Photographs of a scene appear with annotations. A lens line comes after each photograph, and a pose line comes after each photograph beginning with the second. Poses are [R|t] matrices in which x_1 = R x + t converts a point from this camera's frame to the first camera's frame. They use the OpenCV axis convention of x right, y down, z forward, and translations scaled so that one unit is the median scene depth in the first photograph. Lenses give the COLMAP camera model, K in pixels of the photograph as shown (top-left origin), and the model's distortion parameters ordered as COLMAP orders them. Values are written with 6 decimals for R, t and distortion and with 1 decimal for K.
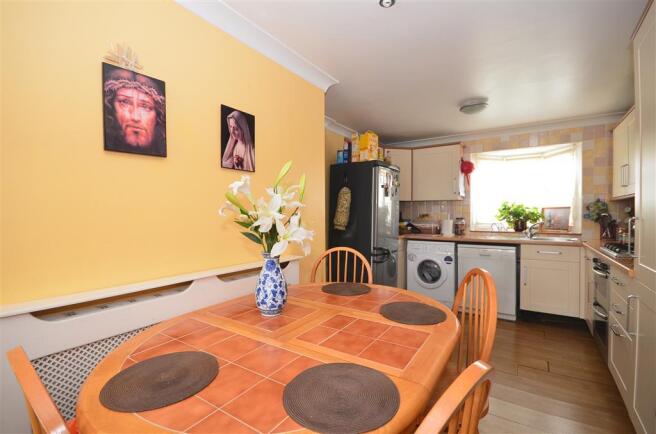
lens RADIAL K [[303.5, 0, 328.0], [0, 303.5, 217.0], [0, 0, 1]] dist [0.002378, 0.000464]
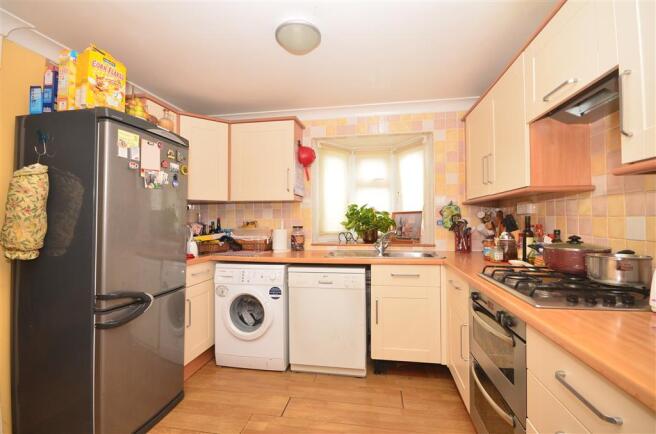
lens RADIAL K [[284.9, 0, 328.0], [0, 284.9, 217.0], [0, 0, 1]] dist [-0.001205, -0.000160]
pose [[0.915283, -0.000988, 0.402809, 0.258782], [0.009043, 0.999795, -0.018096, -0.006793], [-0.402709, 0.020205, 0.915105, 0.404895]]
